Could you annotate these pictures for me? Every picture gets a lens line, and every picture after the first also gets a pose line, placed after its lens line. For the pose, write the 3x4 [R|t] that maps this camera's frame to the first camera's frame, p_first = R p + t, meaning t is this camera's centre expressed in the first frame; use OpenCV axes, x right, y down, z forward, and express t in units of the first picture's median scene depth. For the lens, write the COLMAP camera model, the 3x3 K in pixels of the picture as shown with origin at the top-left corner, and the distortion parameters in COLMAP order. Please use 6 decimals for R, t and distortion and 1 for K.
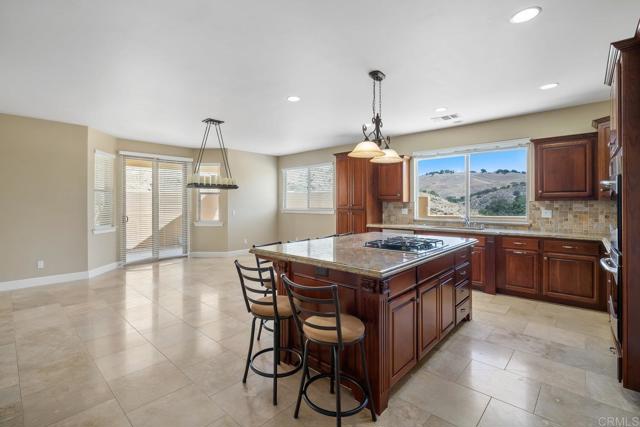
lens RADIAL K [[295.1, 0, 289.8], [0, 295.1, 206.7], [0, 0, 1]] dist [0.002521, 0.000303]
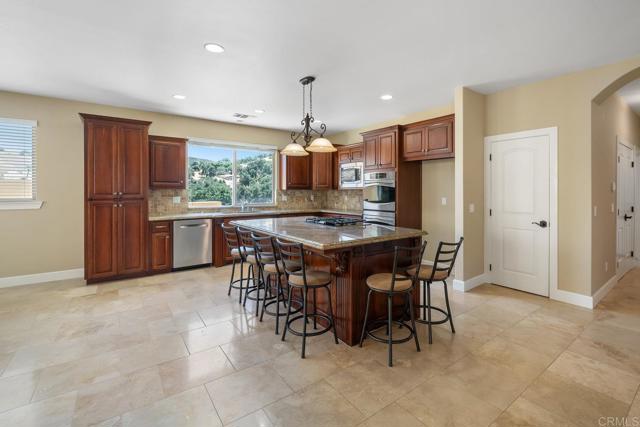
lens RADIAL K [[291.0, 0, 345.1], [0, 291.0, 191.1], [0, 0, 1]] dist [-0.001554, -0.000471]
pose [[0.116422, 0.003101, 0.993195, -0.431399], [0.009629, 0.999945, -0.004251, -0.002271], [-0.993153, 0.010059, 0.116385, 0.381045]]
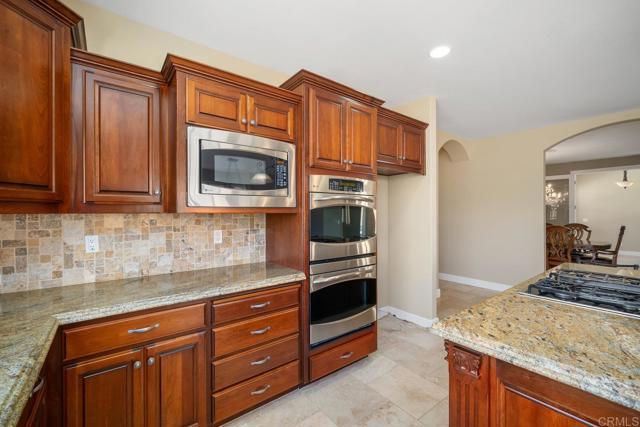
lens RADIAL K [[267.4, 0, 305.2], [0, 267.4, 212.4], [0, 0, 1]] dist [-0.000651, -0.000260]
pose [[-0.987876, 0.003923, 0.155198, 0.417877], [0.005004, 0.999966, 0.006576, -0.014297], [-0.155167, 0.007273, -0.987861, 0.758360]]
